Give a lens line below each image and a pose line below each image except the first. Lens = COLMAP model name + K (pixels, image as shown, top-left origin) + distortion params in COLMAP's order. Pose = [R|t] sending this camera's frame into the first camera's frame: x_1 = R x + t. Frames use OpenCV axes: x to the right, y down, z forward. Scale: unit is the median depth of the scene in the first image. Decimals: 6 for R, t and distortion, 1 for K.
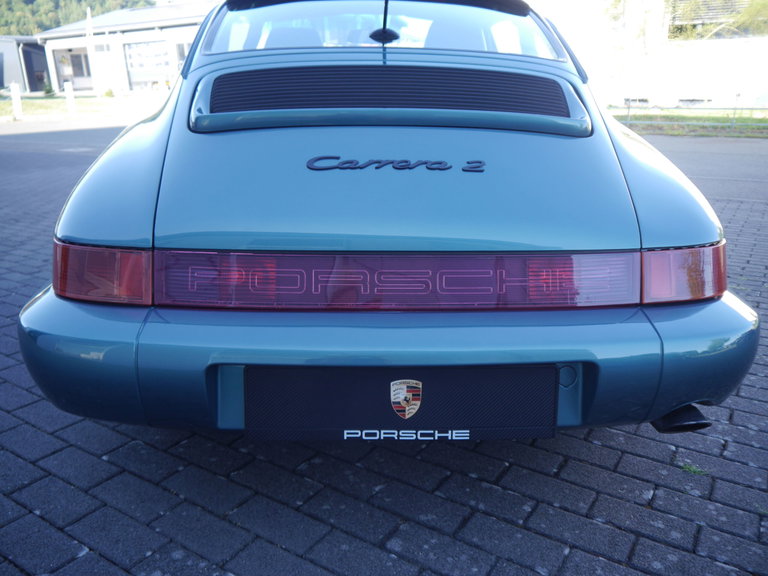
lens RADIAL K [[629.1, 0, 382.2], [0, 629.1, 285.5], [0, 0, 1]] dist [-0.013194, -0.005476]
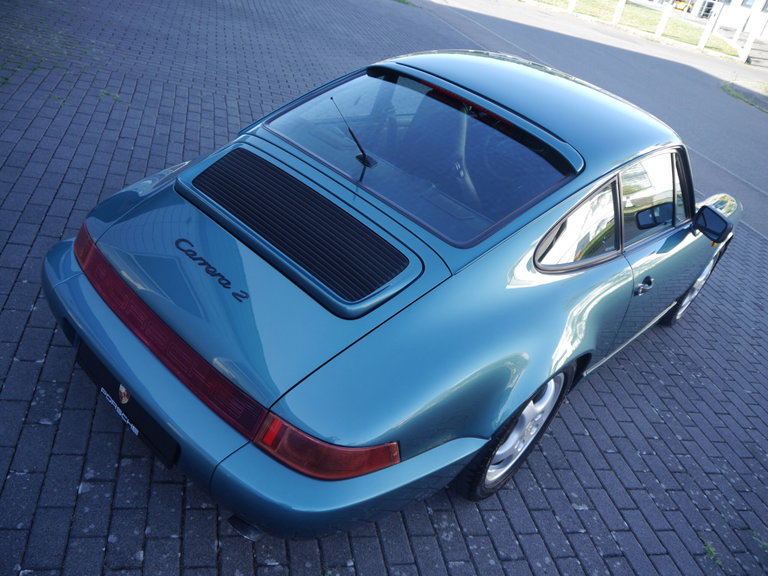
lens RADIAL K [[629.1, 0, 382.2], [0, 629.1, 285.5], [0, 0, 1]] dist [-0.013194, -0.005476]
pose [[0.694980, 0.507723, -0.509137, 1.120994], [-0.436884, 0.860570, 0.261826, -0.743835], [0.571083, 0.040470, 0.819894, -0.013917]]
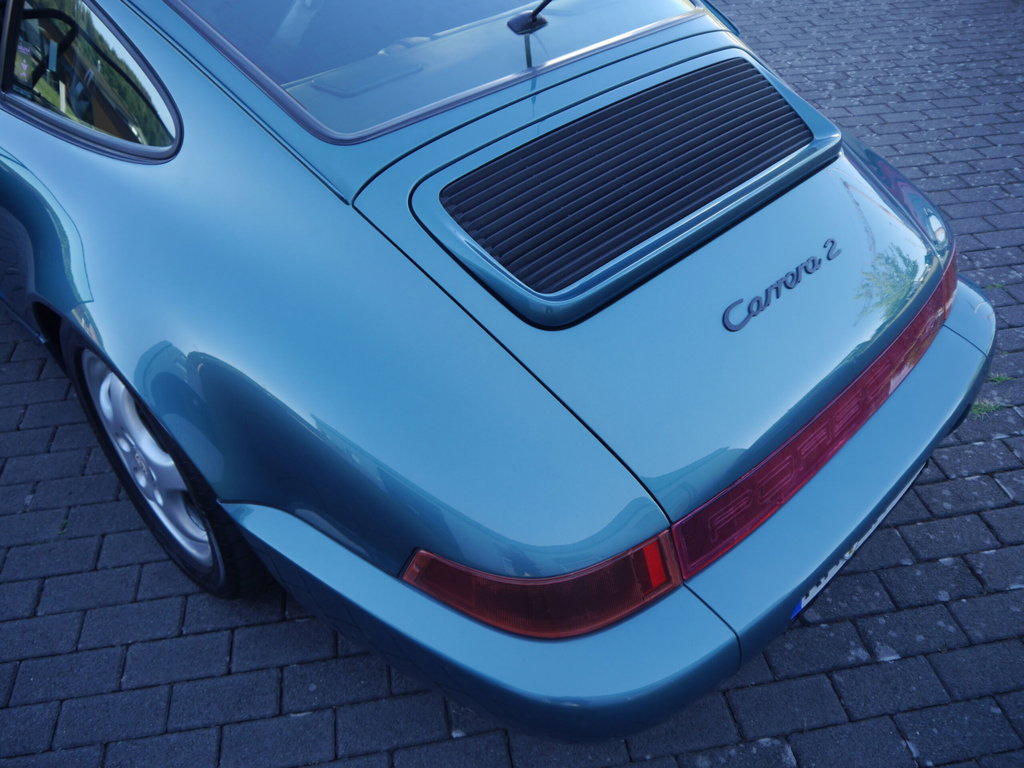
lens RADIAL K [[838.8, 0, 509.6], [0, 838.8, 380.7], [0, 0, 1]] dist [-0.013194, -0.005476]
pose [[0.735910, -0.446328, 0.509144, -0.891395], [0.214000, 0.866749, 0.450501, -0.669294], [-0.642371, -0.222571, 0.733363, 0.381408]]
